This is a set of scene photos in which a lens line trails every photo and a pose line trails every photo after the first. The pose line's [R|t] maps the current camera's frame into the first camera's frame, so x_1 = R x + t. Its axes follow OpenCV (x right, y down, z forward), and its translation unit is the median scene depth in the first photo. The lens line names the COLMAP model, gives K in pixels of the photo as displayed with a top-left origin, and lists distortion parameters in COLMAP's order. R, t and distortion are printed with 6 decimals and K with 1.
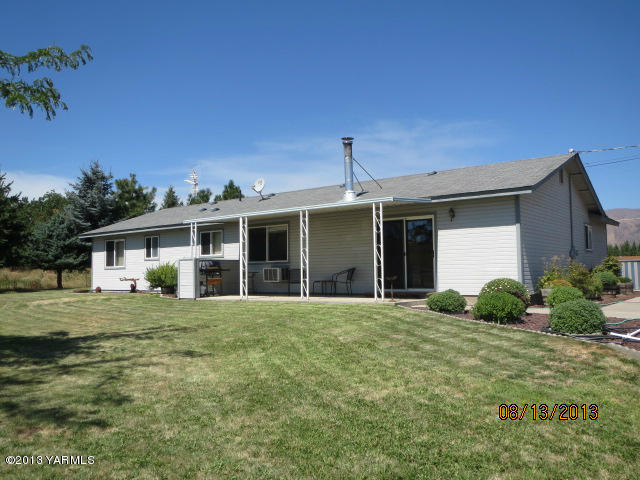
lens RADIAL K [[532.1, 0, 320.0], [0, 532.1, 240.0], [0, 0, 1]] dist [-0.023080, 0.000518]
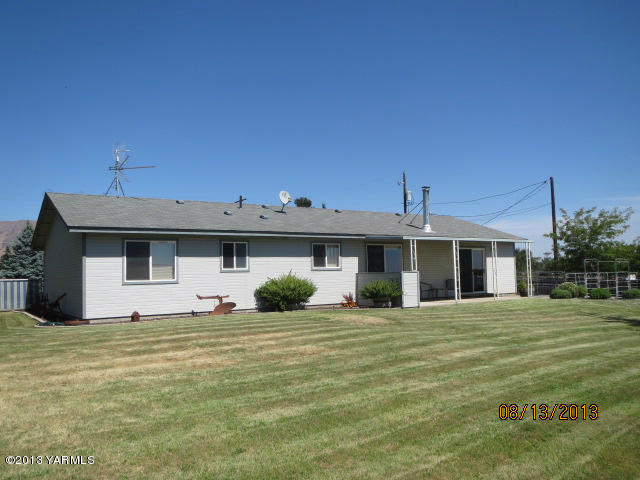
lens RADIAL K [[532.1, 0, 320.0], [0, 532.1, 240.0], [0, 0, 1]] dist [-0.023080, 0.000518]
pose [[0.305871, 0.077988, 0.948873, -1.430840], [-0.034004, 0.996898, -0.070975, 0.058737], [-0.951466, -0.010556, 0.307574, 0.870393]]
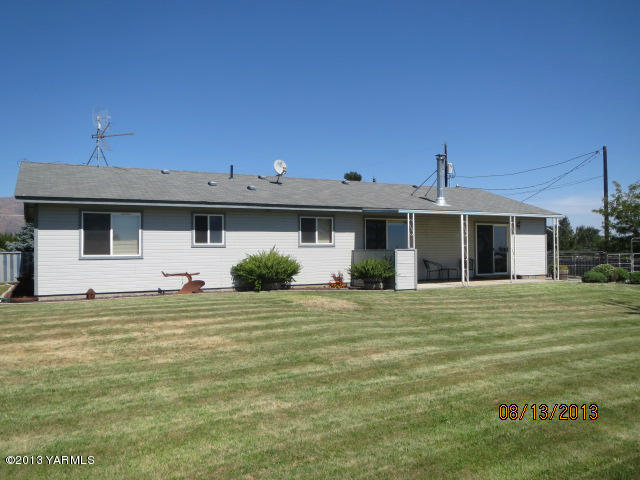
lens RADIAL K [[532.1, 0, 320.0], [0, 532.1, 240.0], [0, 0, 1]] dist [-0.023080, 0.000518]
pose [[0.409018, 0.038355, 0.911720, -1.269813], [-0.048454, 0.998620, -0.020274, 0.049025], [-0.911239, -0.035884, 0.410311, 0.769638]]
